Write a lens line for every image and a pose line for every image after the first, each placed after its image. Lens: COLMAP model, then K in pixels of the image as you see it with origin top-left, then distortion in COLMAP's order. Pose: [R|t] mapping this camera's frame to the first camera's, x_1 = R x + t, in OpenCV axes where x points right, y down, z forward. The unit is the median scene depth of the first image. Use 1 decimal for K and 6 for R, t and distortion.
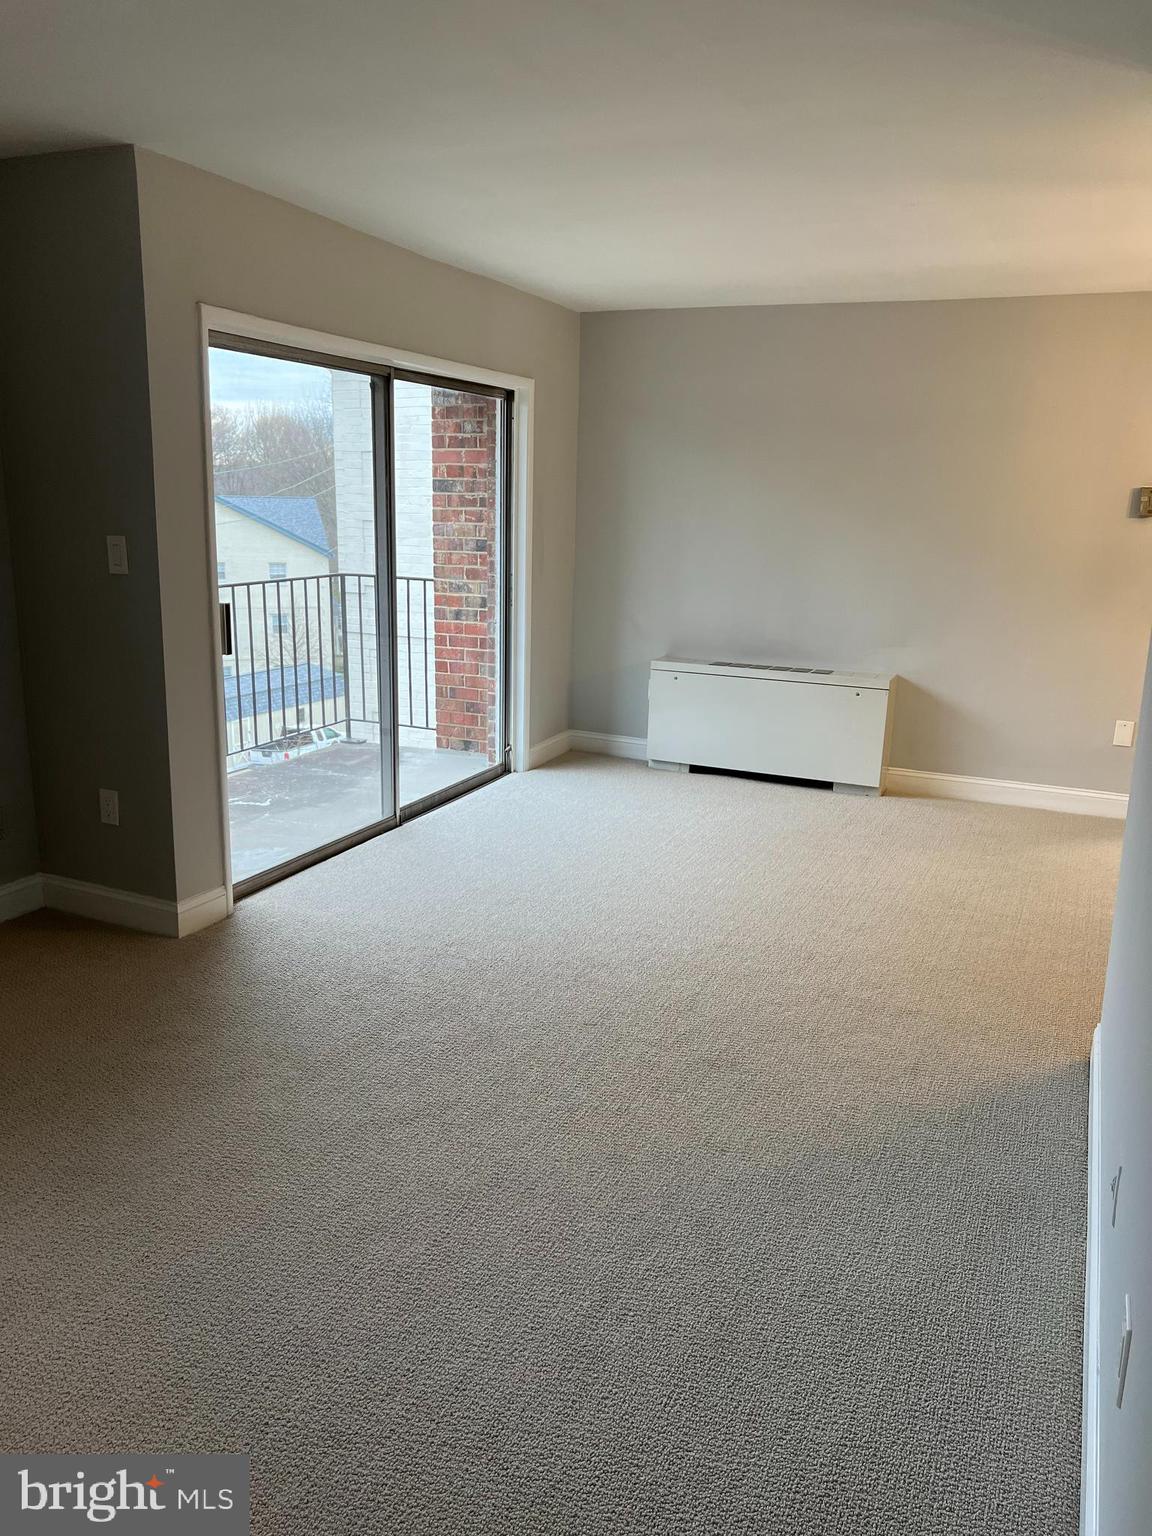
lens RADIAL K [[1165.1, 0, 580.4], [0, 1165.1, 767.8], [0, 0, 1]] dist [0.023767, -0.014773]
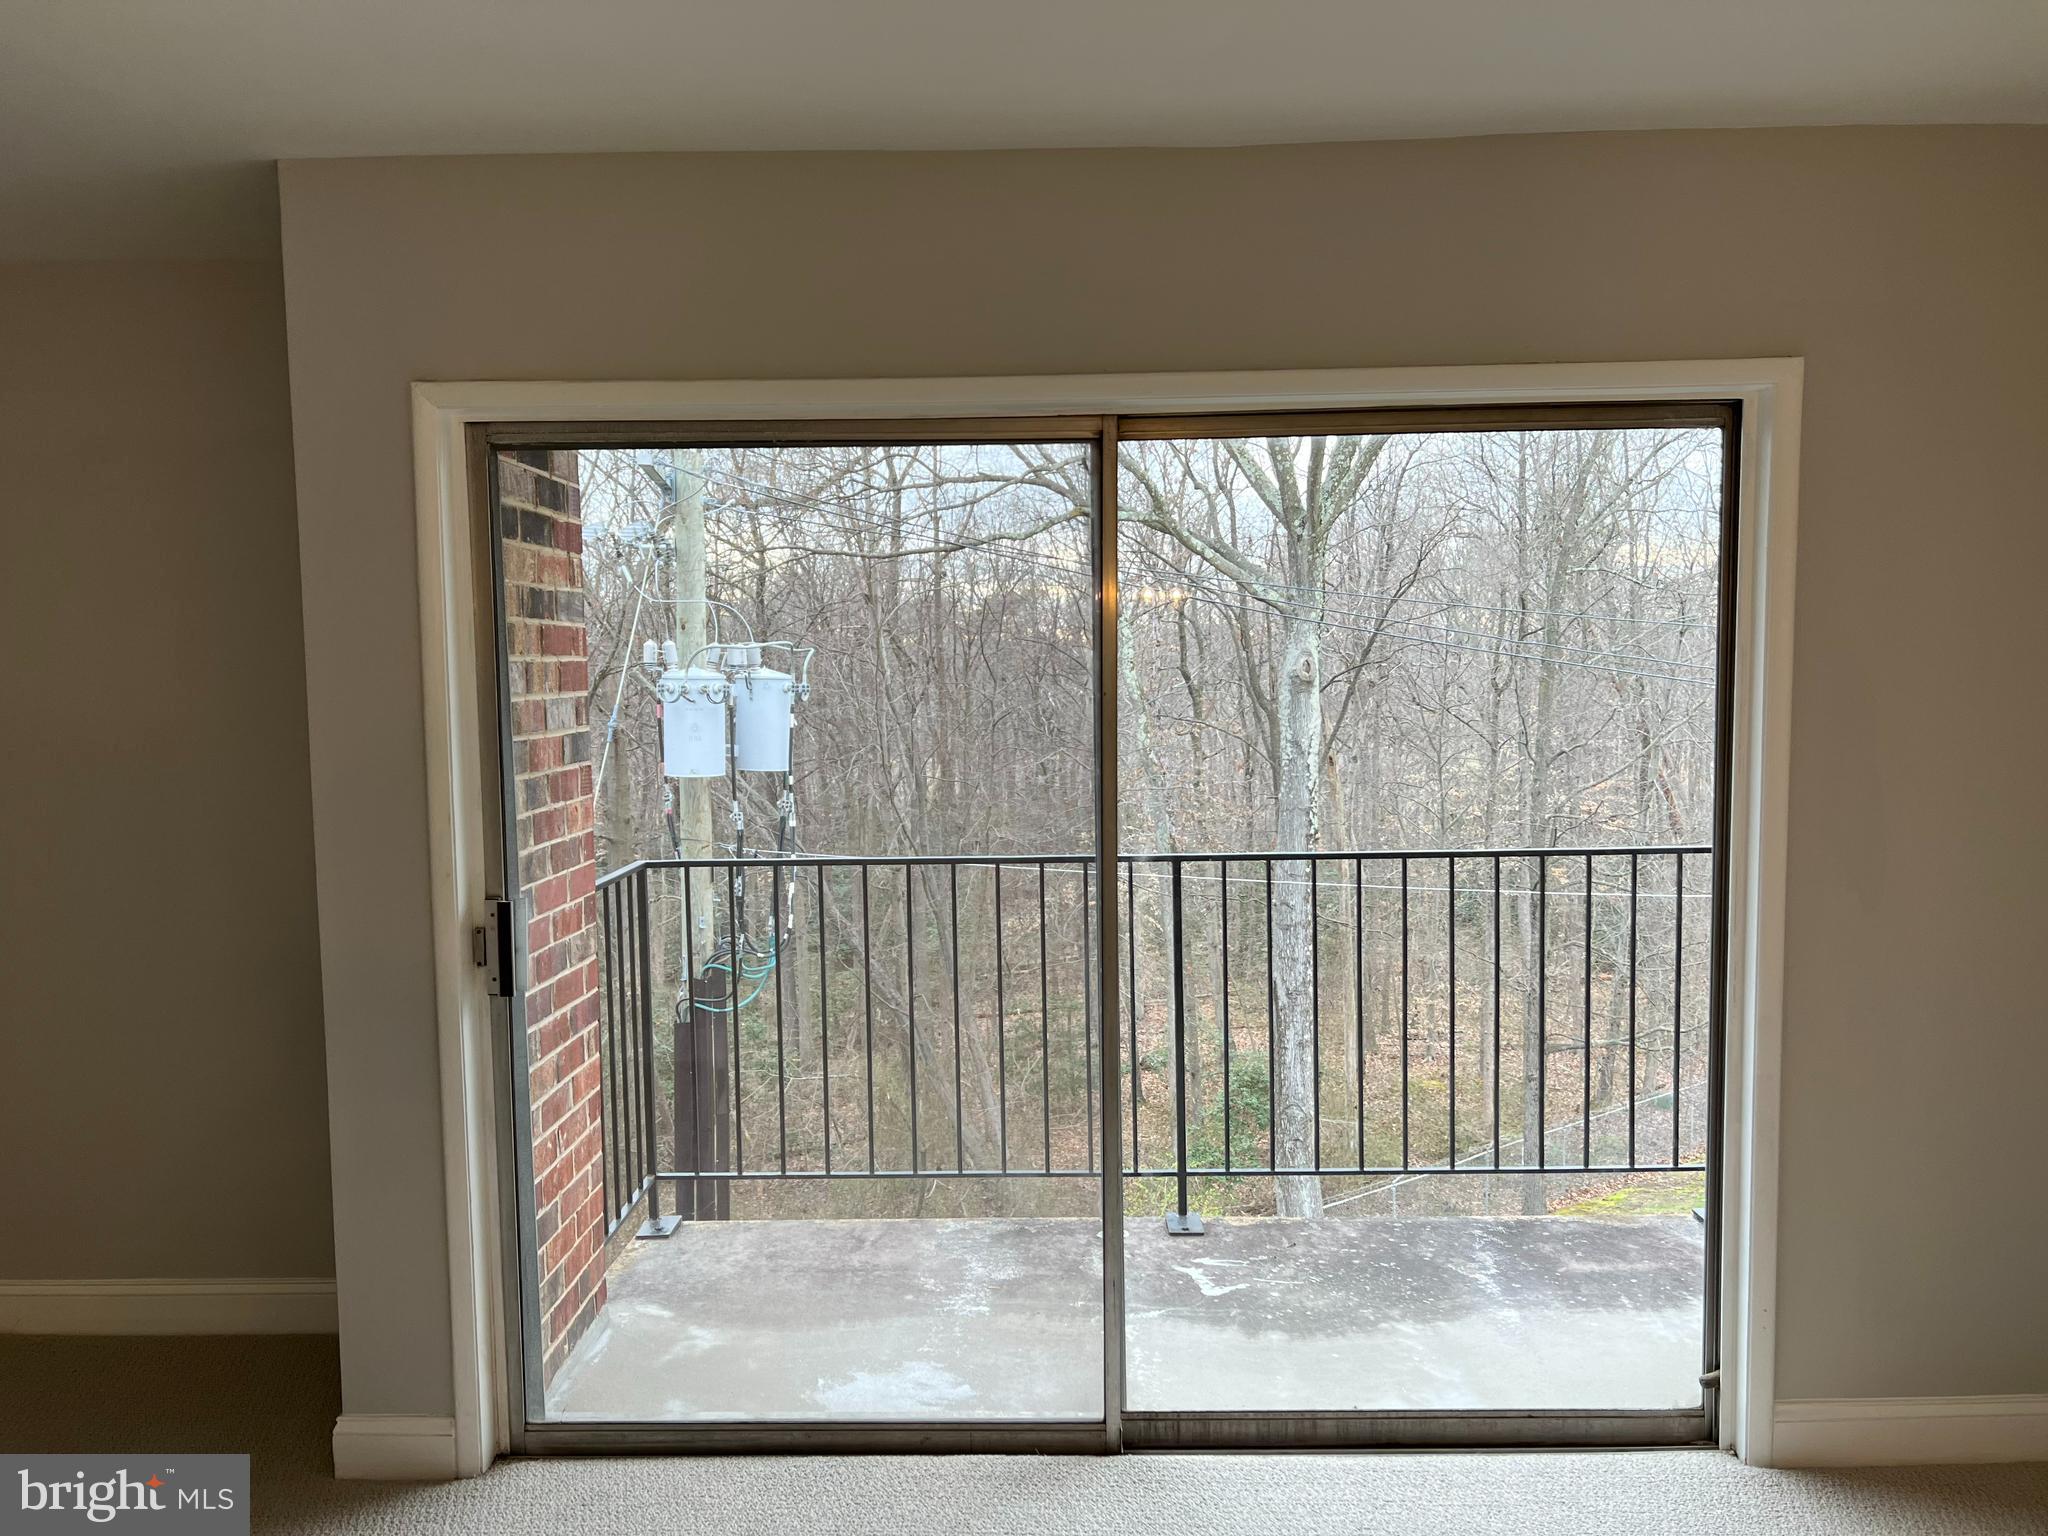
lens RADIAL K [[1553.4, 0, 1024.9], [0, 1553.4, 767.3], [0, 0, 1]] dist [0.023767, -0.014773]
pose [[0.373345, 0.034834, -0.927038, 0.317195], [-0.186887, 0.981631, -0.038380, -0.151452], [0.908673, 0.187581, 0.372997, 0.642292]]
